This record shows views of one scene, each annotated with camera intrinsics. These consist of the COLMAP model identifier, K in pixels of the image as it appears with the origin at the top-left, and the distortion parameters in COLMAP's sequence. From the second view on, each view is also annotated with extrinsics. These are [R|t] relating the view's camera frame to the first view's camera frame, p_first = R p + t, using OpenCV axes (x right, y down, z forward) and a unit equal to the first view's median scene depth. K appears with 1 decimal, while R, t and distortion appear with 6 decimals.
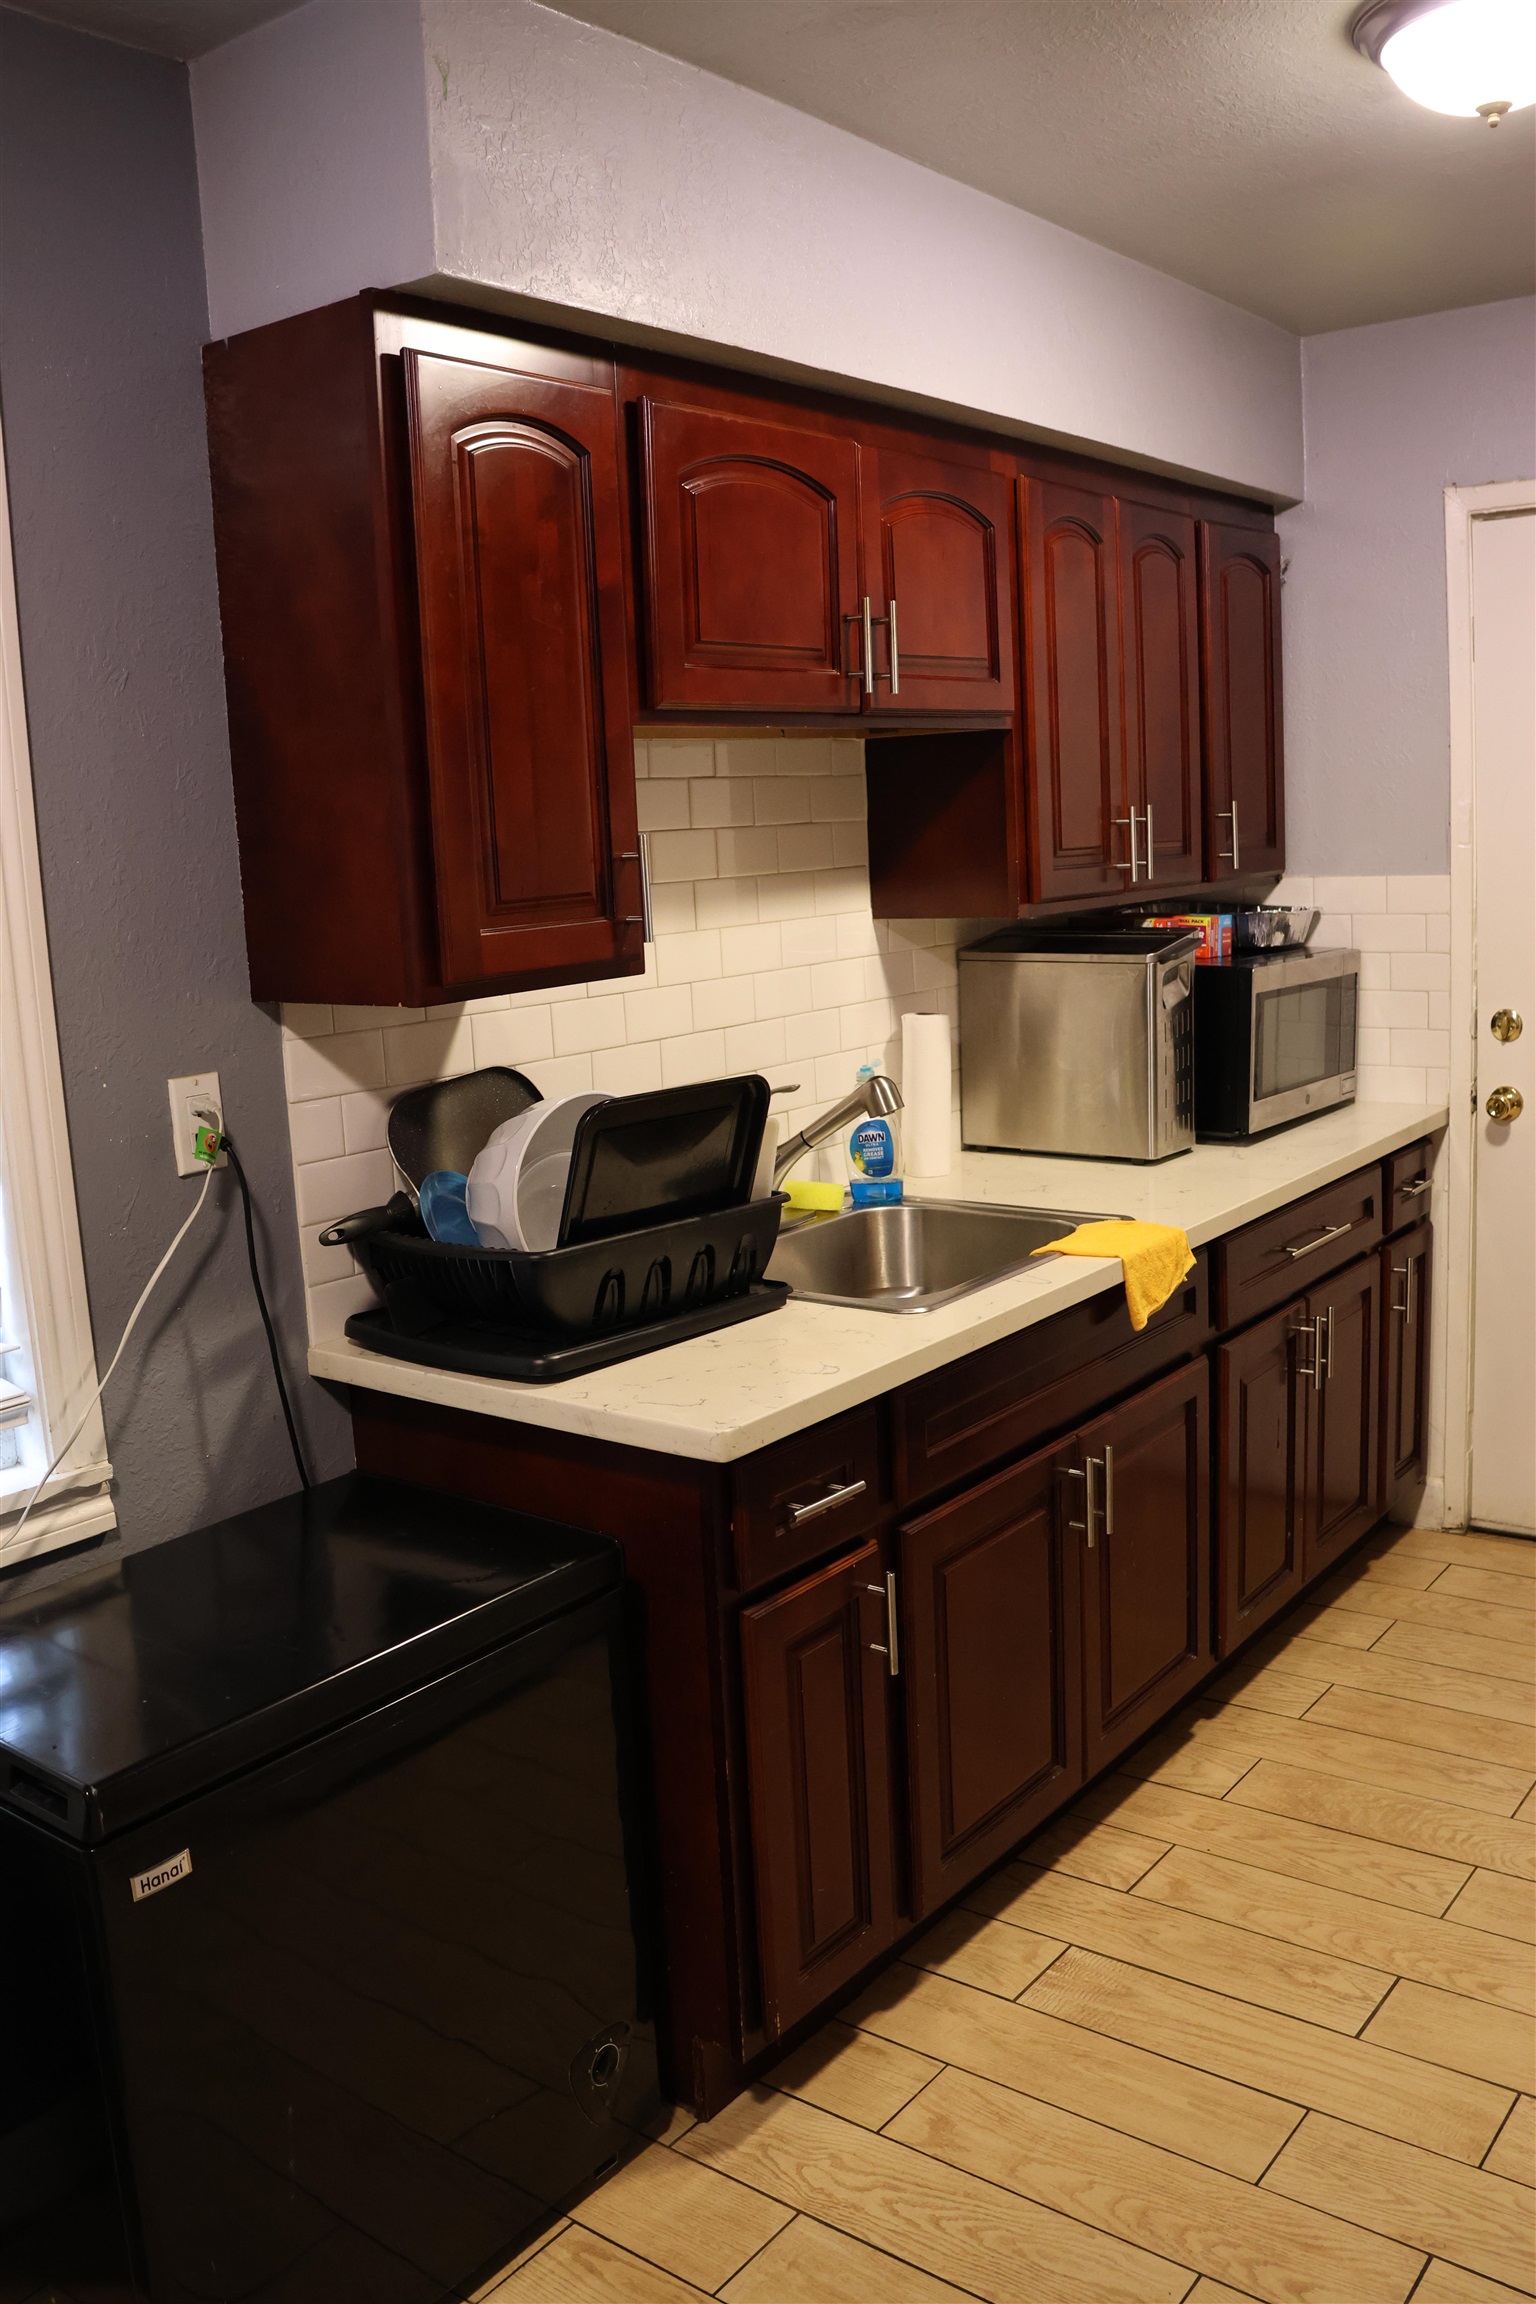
lens RADIAL K [[1957.6, 0, 770.2], [0, 1957.6, 1150.0], [0, 0, 1]] dist [-0.082609, 0.008891]
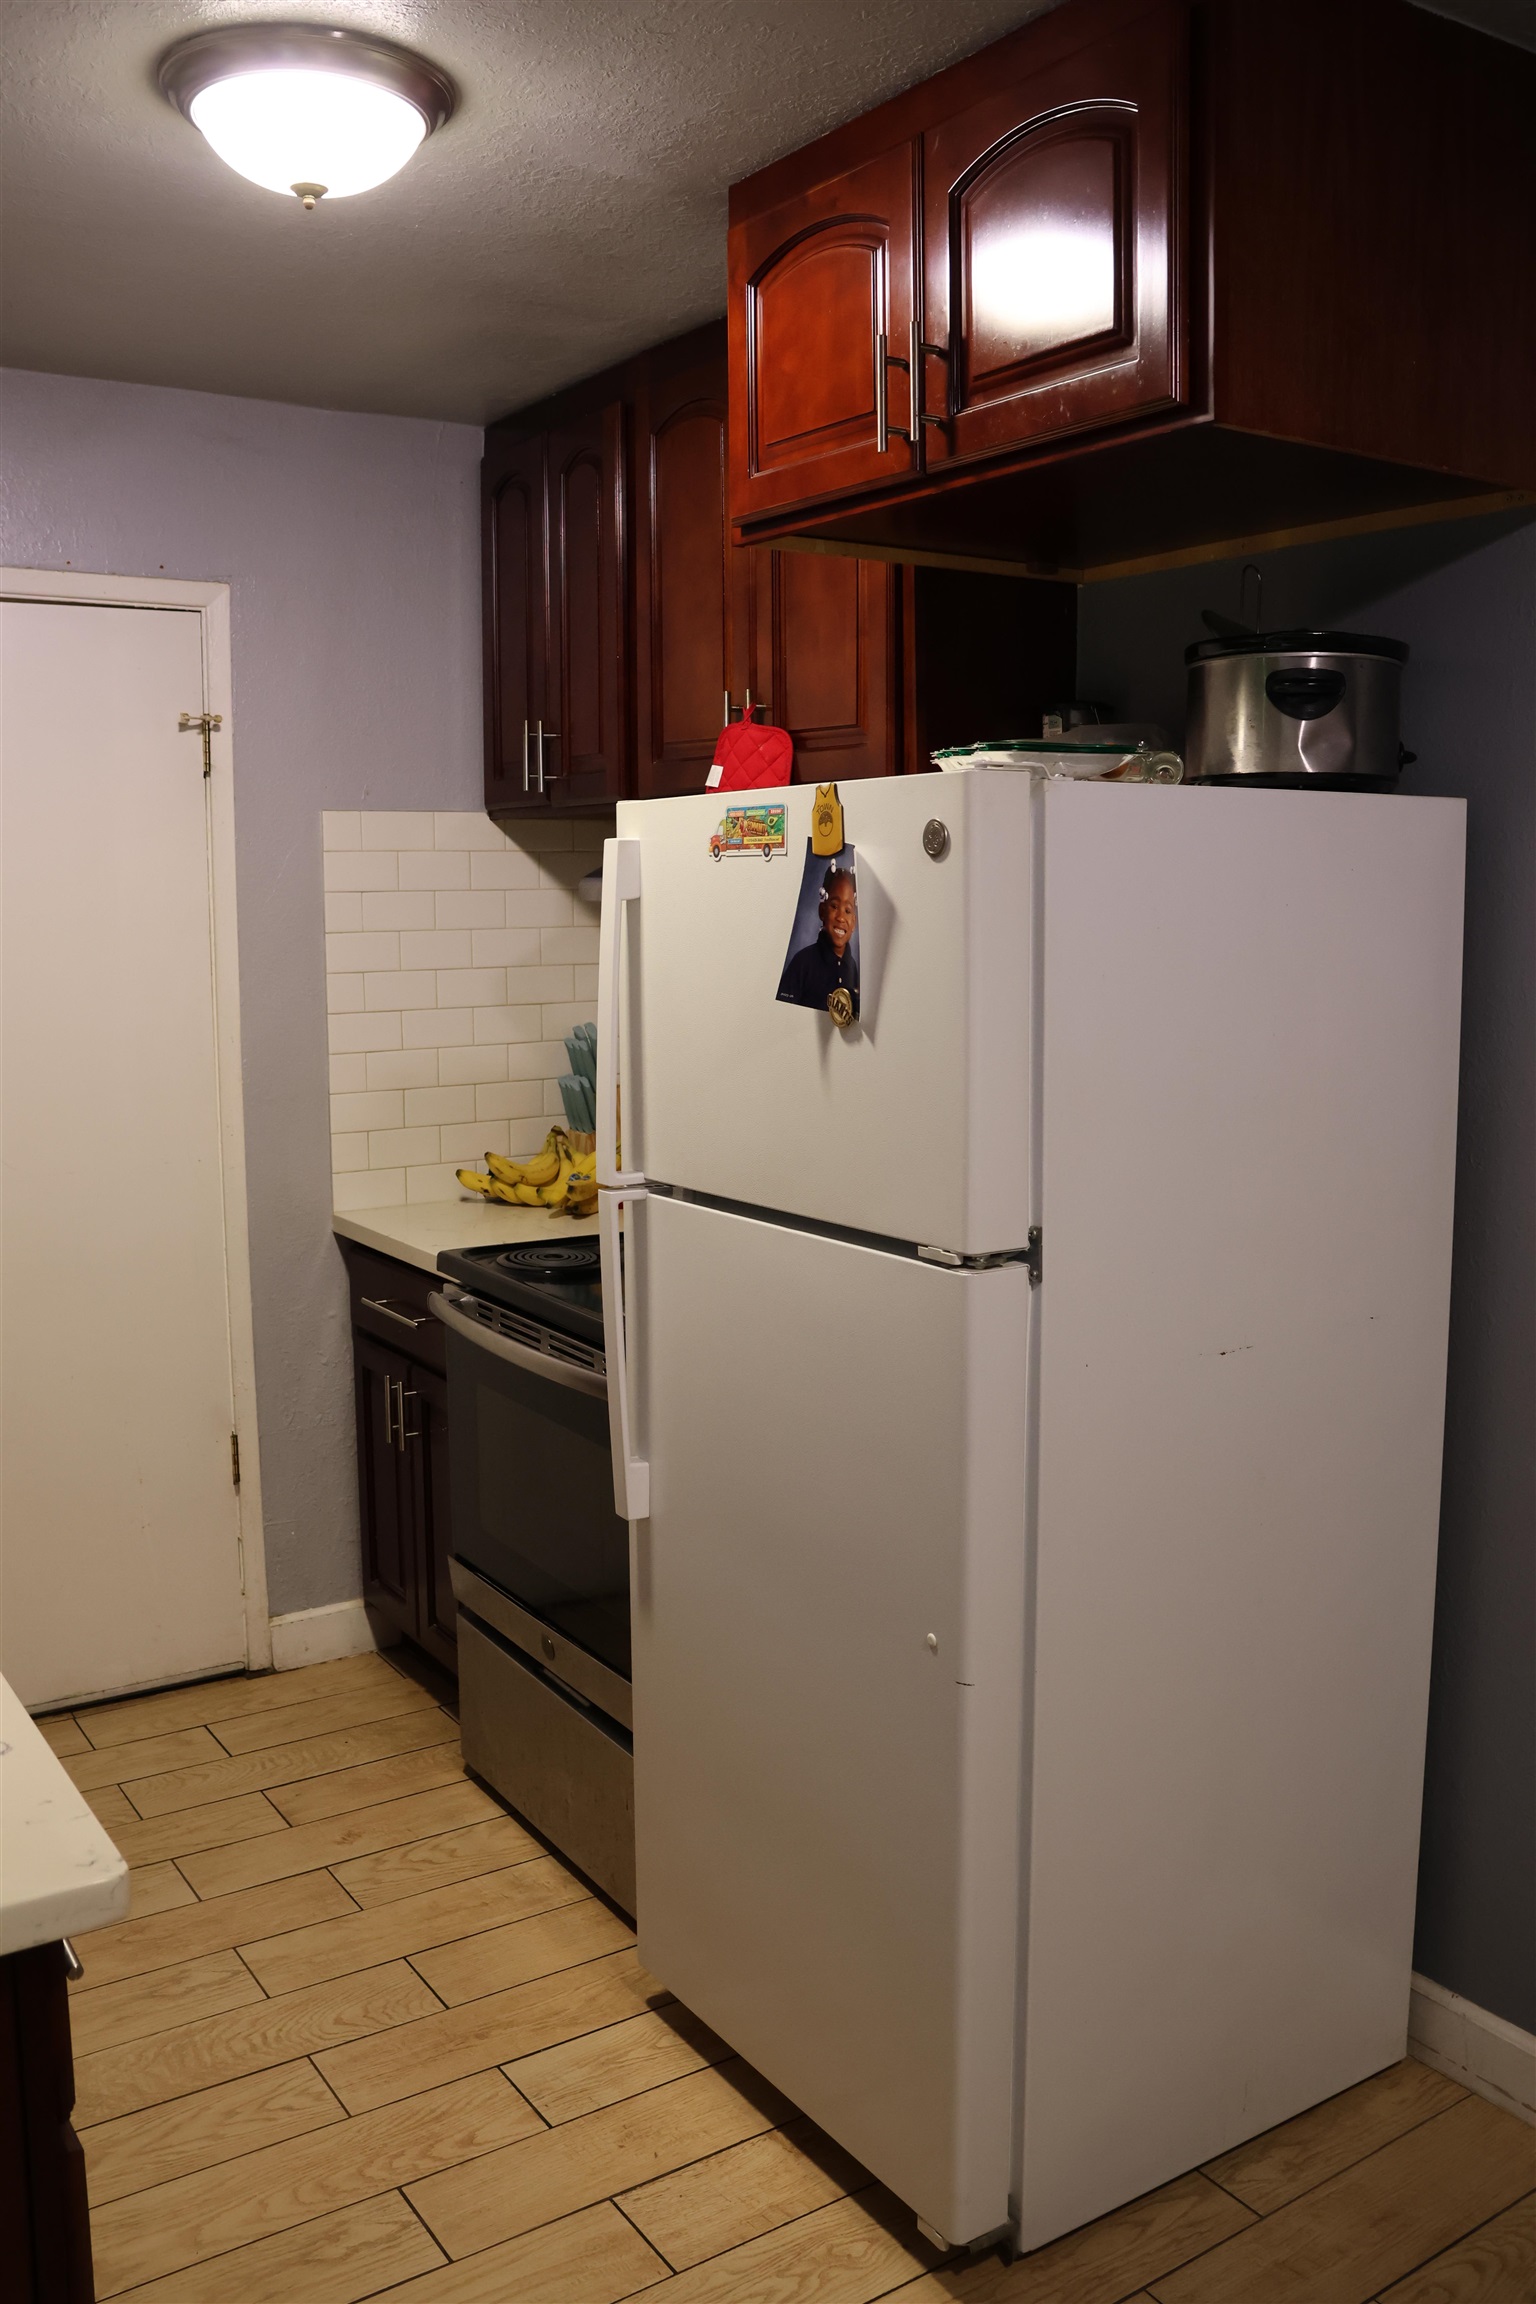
lens RADIAL K [[1957.6, 0, 771.1], [0, 1957.6, 1151.9], [0, 0, 1]] dist [-0.082609, 0.008891]
pose [[0.323292, -0.097229, 0.941291, -0.430132], [0.151154, 0.987242, 0.050061, -0.079059], [-0.934149, 0.126095, 0.333864, 0.465409]]
